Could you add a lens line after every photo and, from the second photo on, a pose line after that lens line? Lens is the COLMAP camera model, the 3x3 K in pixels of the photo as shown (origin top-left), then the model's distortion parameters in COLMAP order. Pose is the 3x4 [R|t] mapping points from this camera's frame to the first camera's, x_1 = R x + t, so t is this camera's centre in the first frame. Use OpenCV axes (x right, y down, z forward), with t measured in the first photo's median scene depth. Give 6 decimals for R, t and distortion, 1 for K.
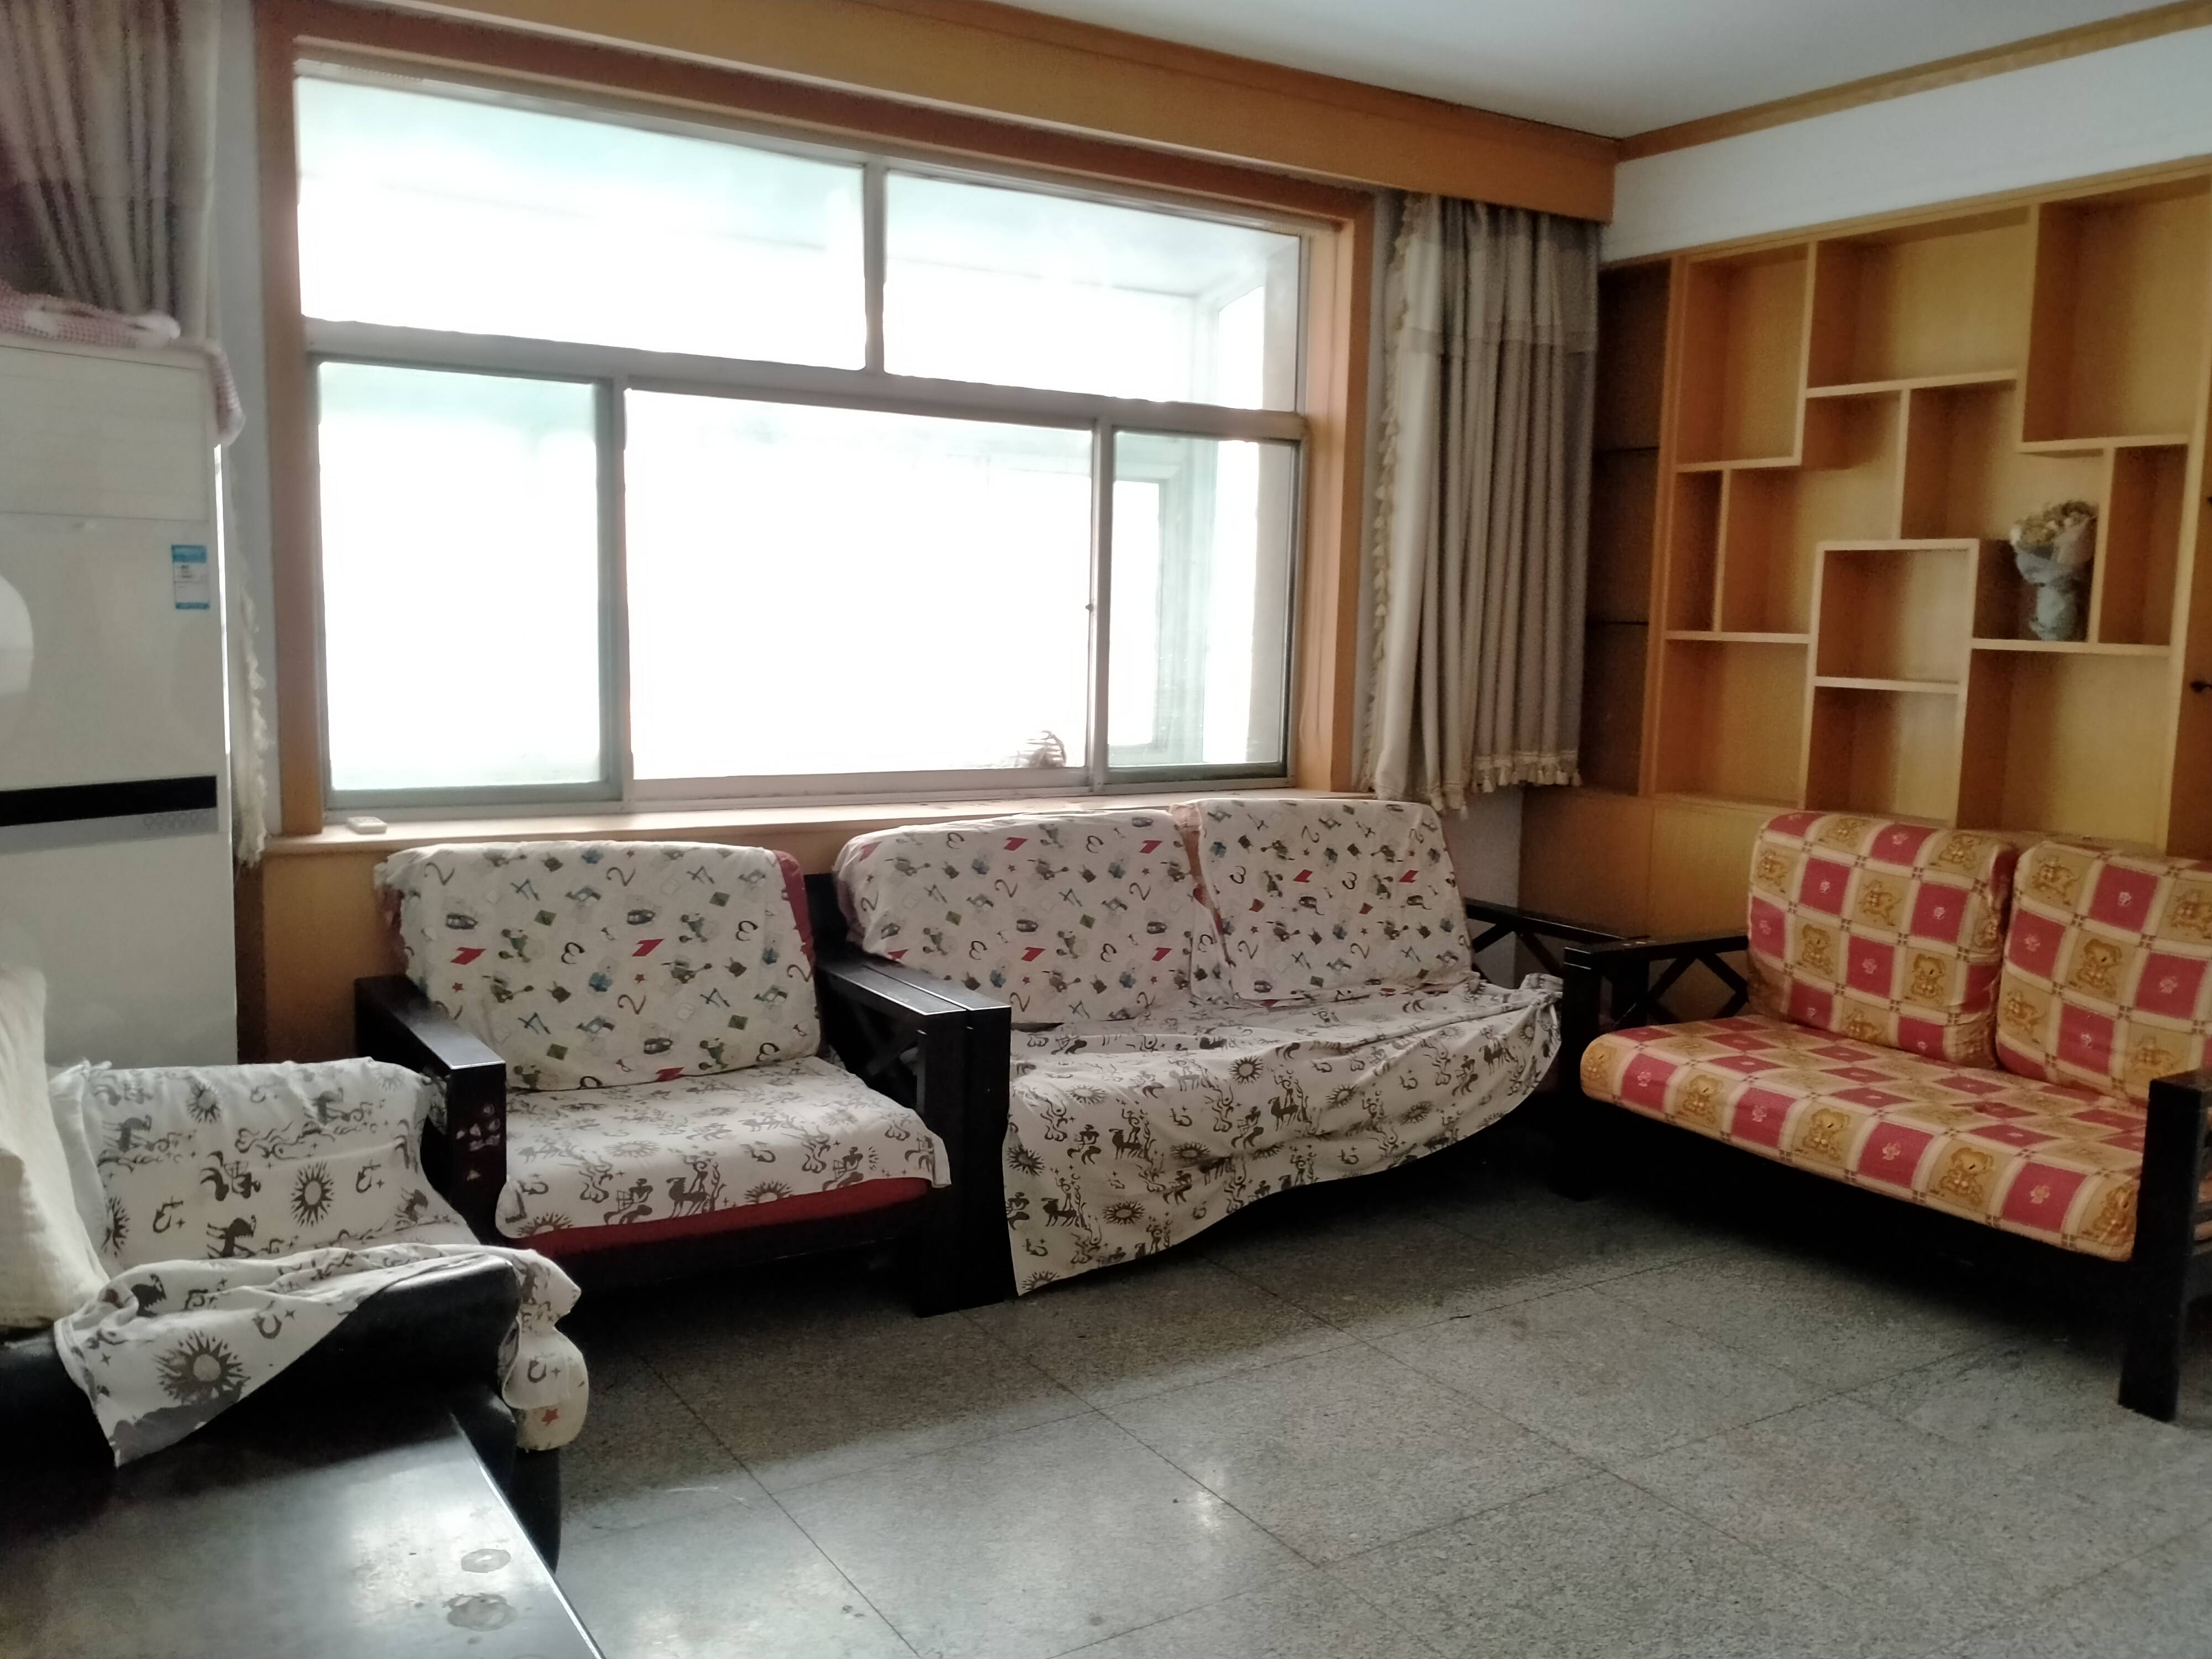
lens RADIAL K [[1864.5, 0, 1106.0], [0, 1864.5, 829.5], [0, 0, 1]] dist [0.080161, -0.115818]
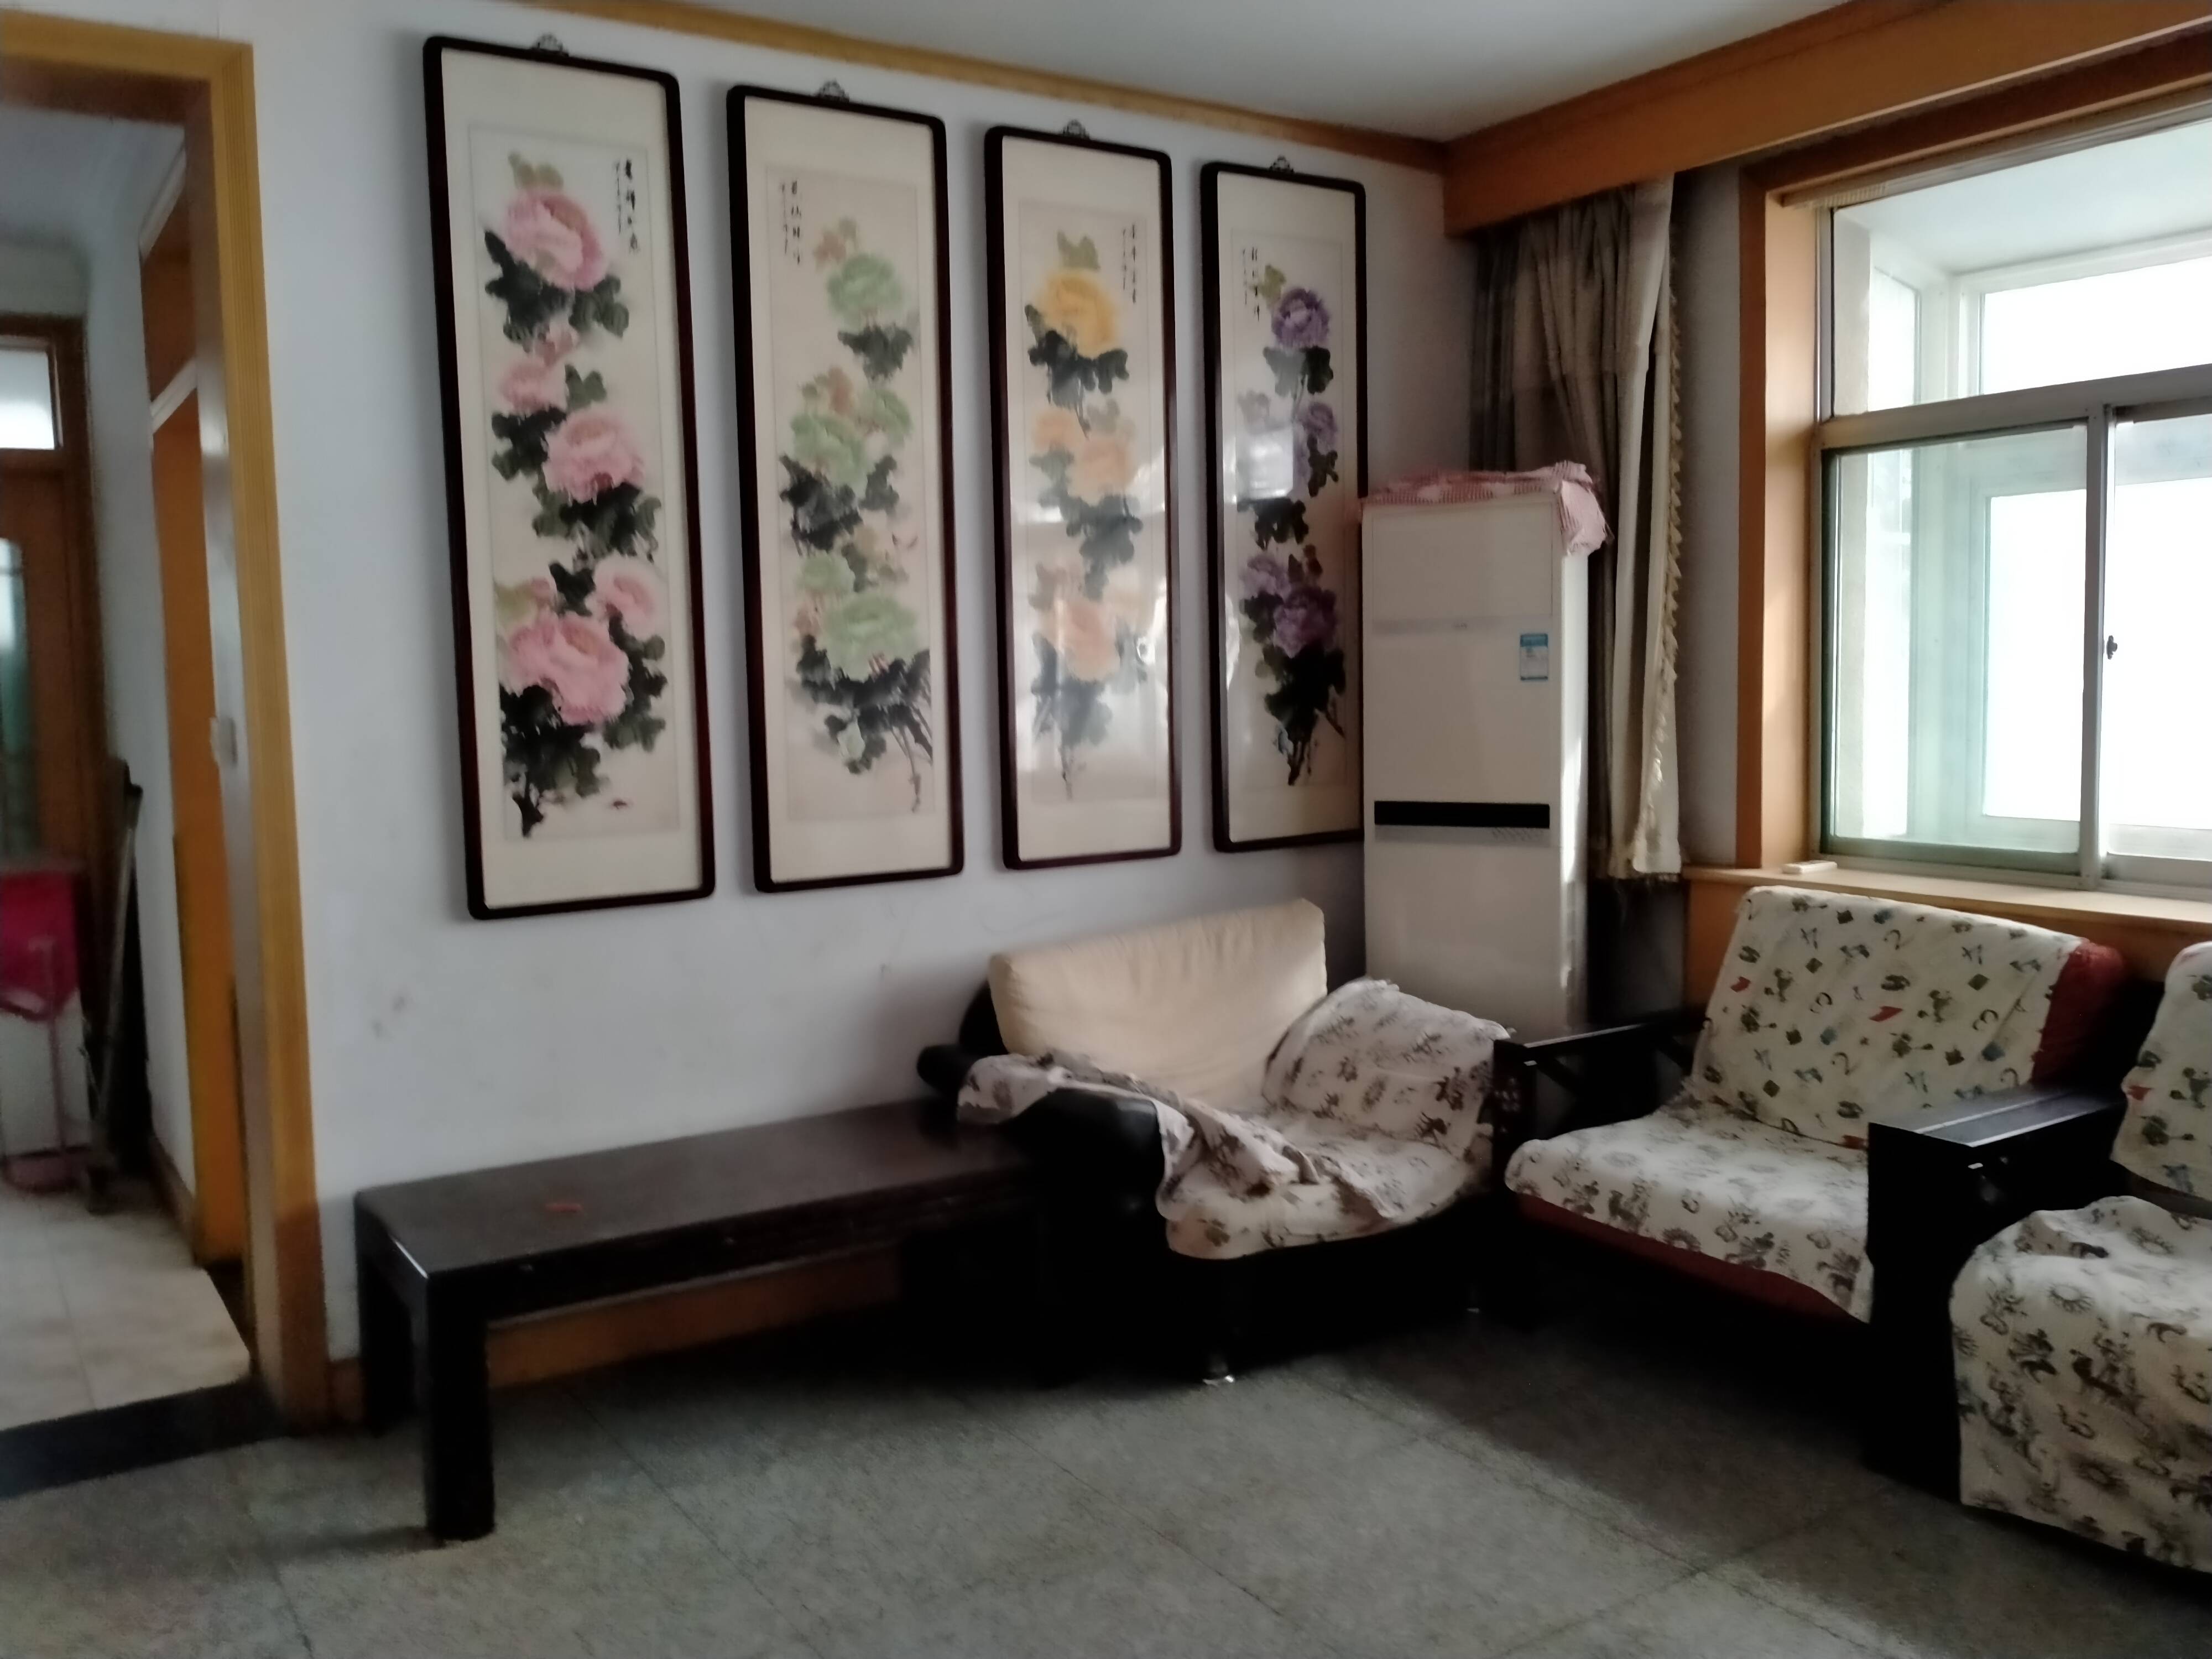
lens RADIAL K [[1864.5, 0, 1106.0], [0, 1864.5, 829.5], [0, 0, 1]] dist [0.080161, -0.115818]
pose [[0.001175, 0.062940, -0.998017, 0.747941], [-0.099348, 0.993087, 0.062512, -0.054916], [0.995052, 0.099077, 0.007420, 0.596088]]
